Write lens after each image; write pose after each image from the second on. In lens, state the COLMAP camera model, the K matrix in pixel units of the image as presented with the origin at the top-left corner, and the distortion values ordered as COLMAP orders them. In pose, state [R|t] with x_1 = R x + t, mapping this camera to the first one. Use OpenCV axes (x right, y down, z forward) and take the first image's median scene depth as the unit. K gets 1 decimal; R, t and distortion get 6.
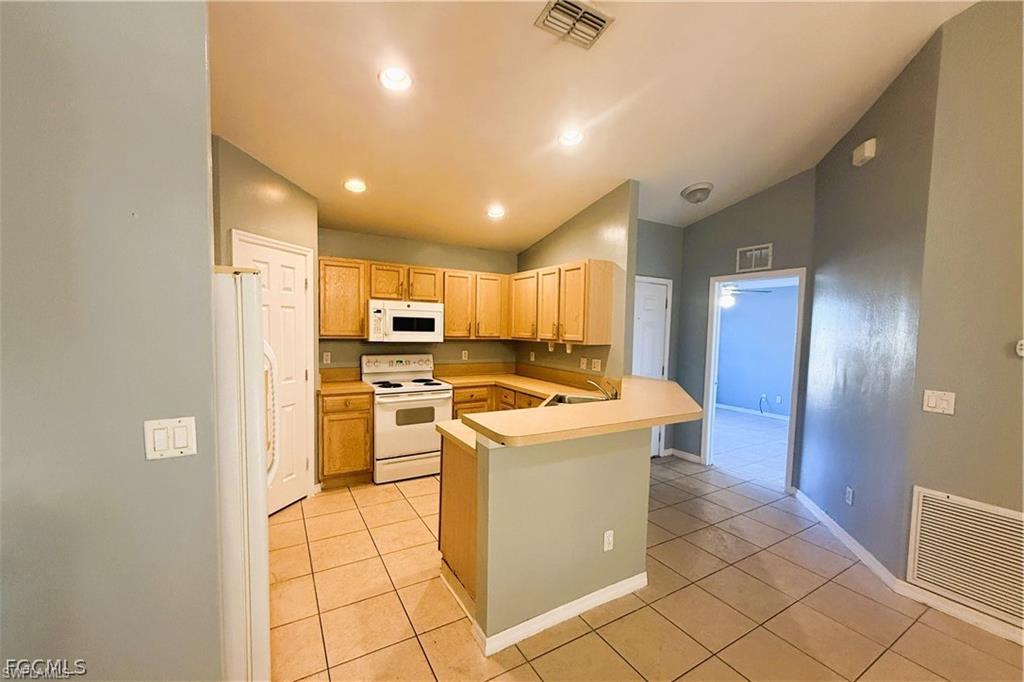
lens RADIAL K [[402.1, 0, 509.4], [0, 402.1, 347.9], [0, 0, 1]] dist [-0.004202, -0.000590]
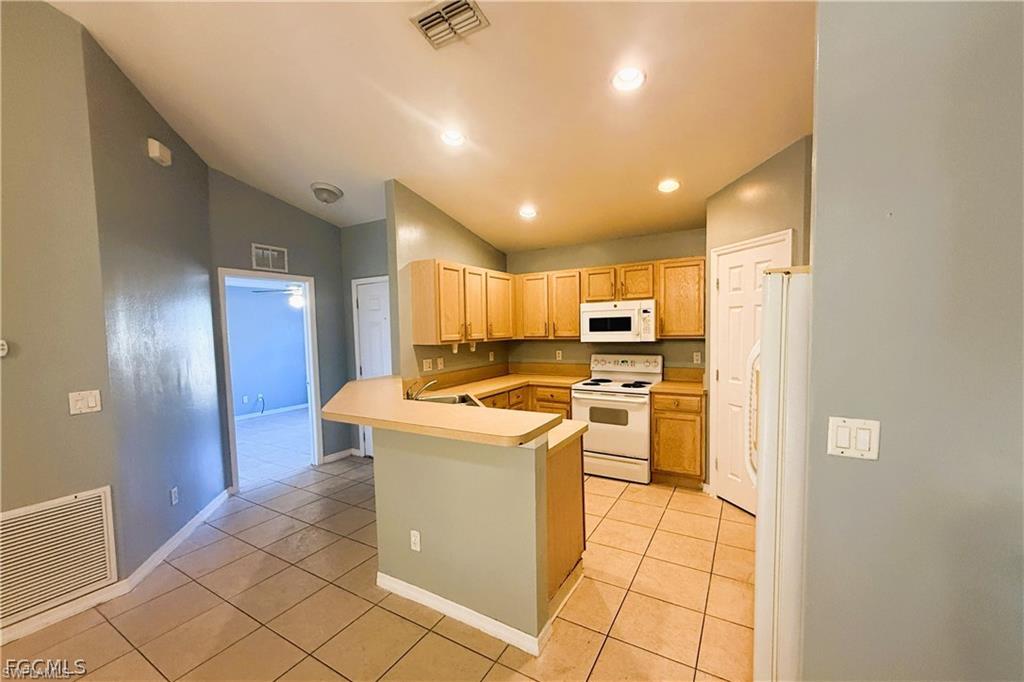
lens RADIAL K [[402.1, 0, 514.1], [0, 402.1, 345.8], [0, 0, 1]] dist [-0.004202, -0.000590]
pose [[0.479461, 0.011444, -0.877489, 0.512338], [-0.015897, 0.999864, 0.004354, -0.005569], [0.877419, 0.011862, 0.479578, 0.301962]]
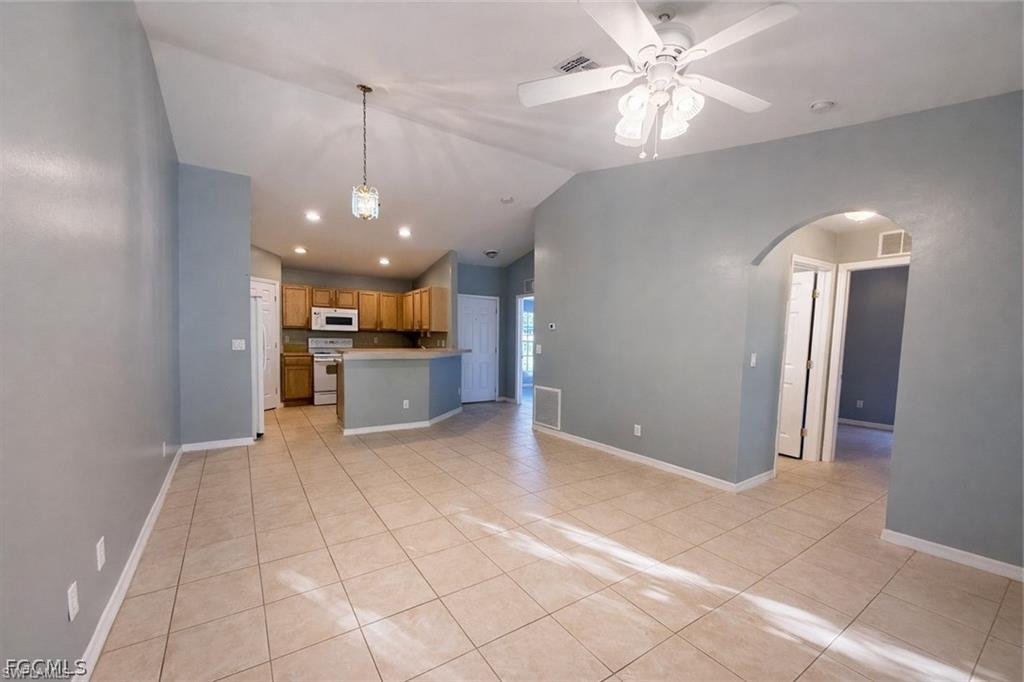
lens RADIAL K [[402.1, 0, 532.4], [0, 402.1, 355.3], [0, 0, 1]] dist [-0.004202, -0.000590]
pose [[0.994969, 0.002176, 0.100157, 0.467030], [-0.002879, 0.999972, 0.006876, 0.084751], [-0.100139, -0.007130, 0.994948, -0.920474]]
